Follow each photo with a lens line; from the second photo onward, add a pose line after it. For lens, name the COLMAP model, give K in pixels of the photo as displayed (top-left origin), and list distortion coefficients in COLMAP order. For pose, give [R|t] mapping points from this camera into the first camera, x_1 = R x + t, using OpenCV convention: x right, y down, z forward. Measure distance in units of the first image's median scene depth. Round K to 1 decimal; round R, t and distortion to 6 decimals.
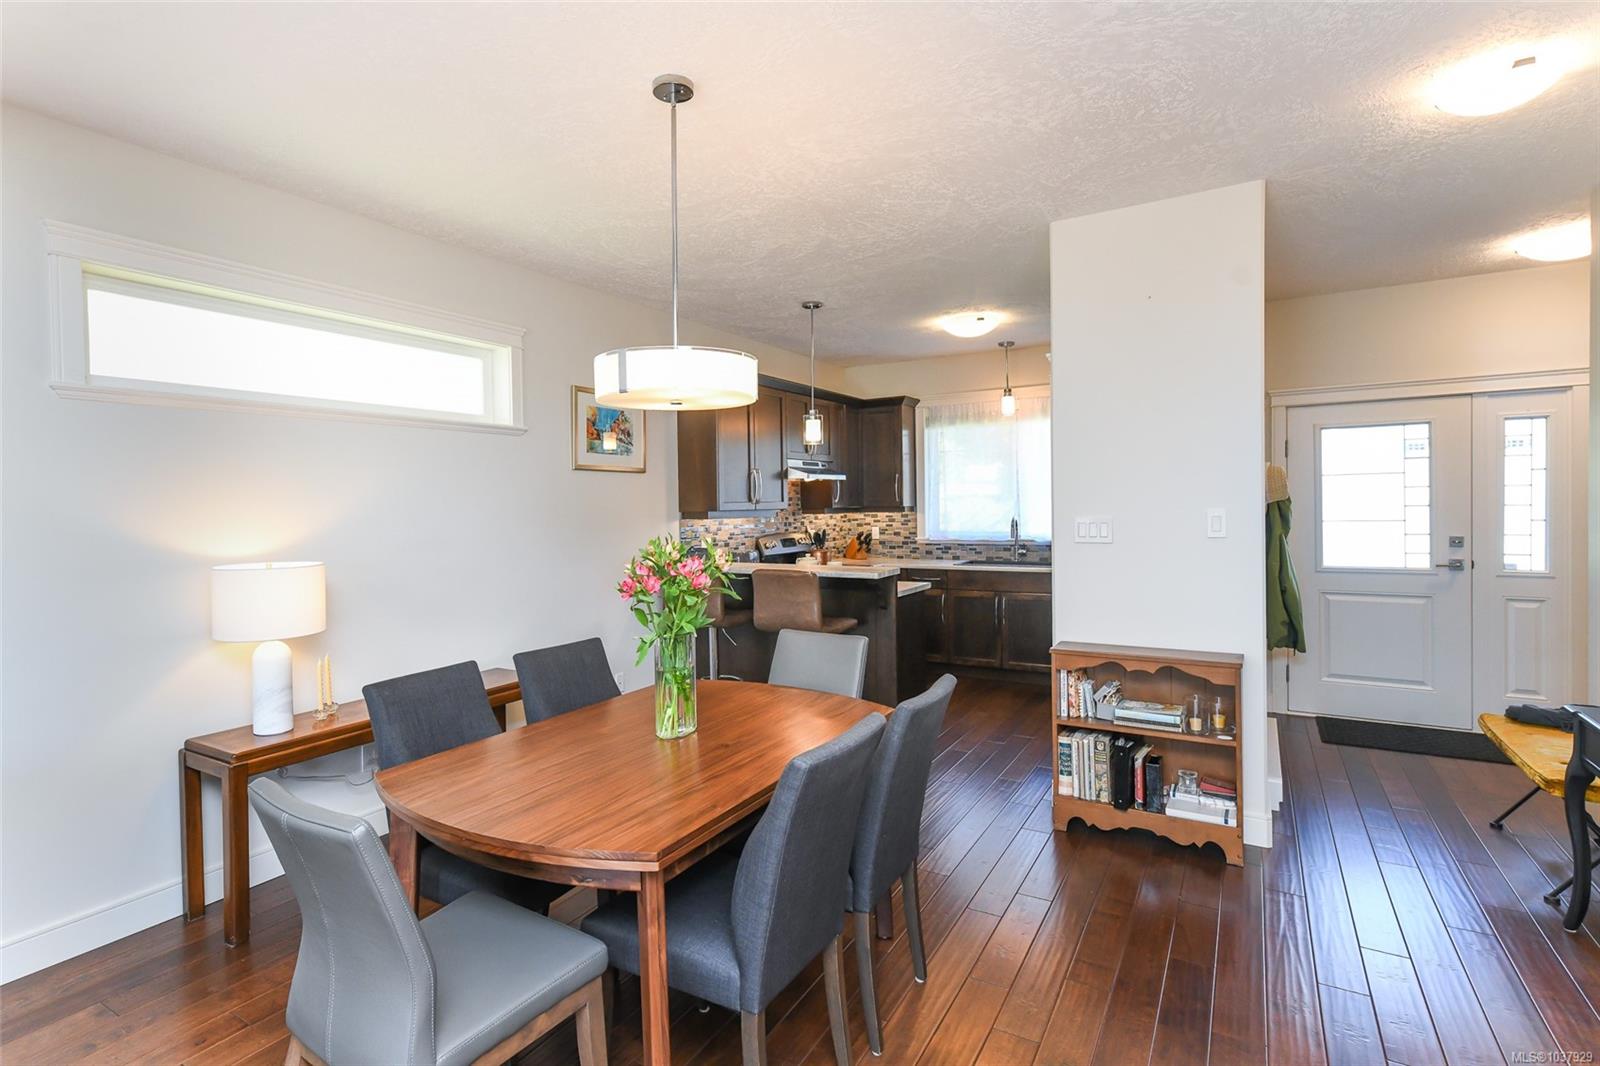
lens RADIAL K [[798.5, 0, 798.1], [0, 798.5, 523.5], [0, 0, 1]] dist [-0.000477, -0.000031]
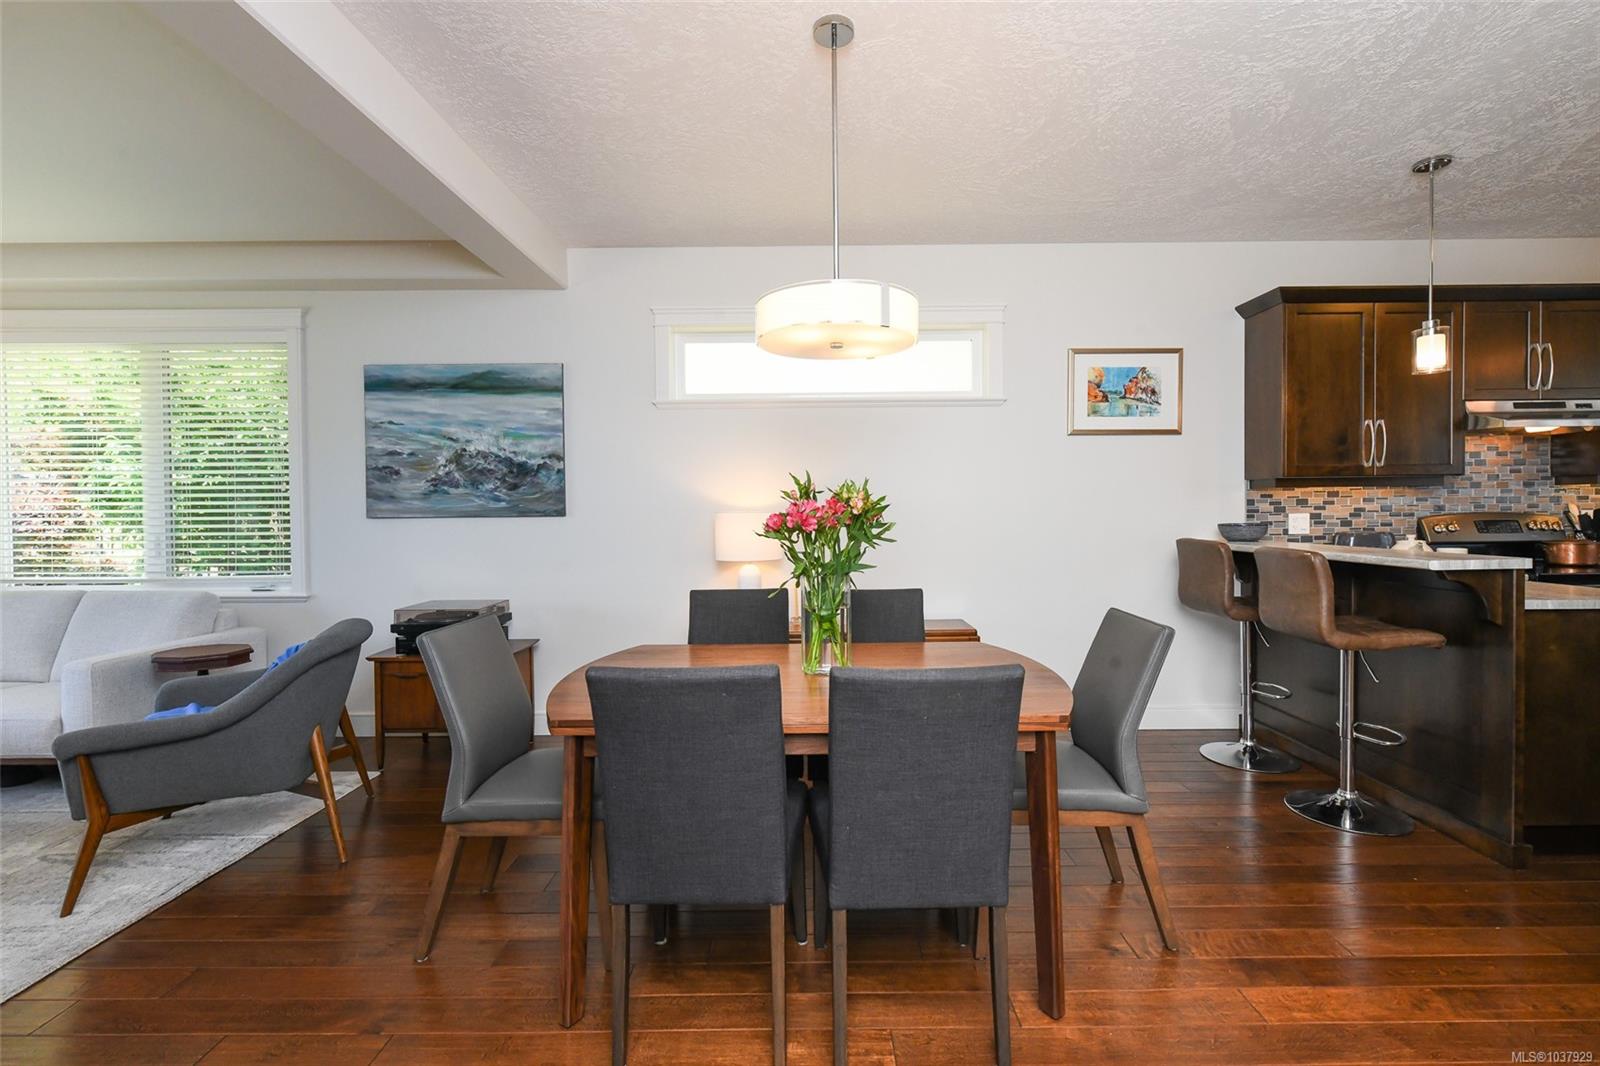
lens RADIAL K [[738.0, 0, 804.3], [0, 738.0, 528.9], [0, 0, 1]] dist [-0.003301, -0.000783]
pose [[0.502730, 0.025184, -0.864077, 0.295023], [-0.016858, 0.999671, 0.019328, 0.030744], [0.864279, 0.004850, 0.502989, 0.230894]]
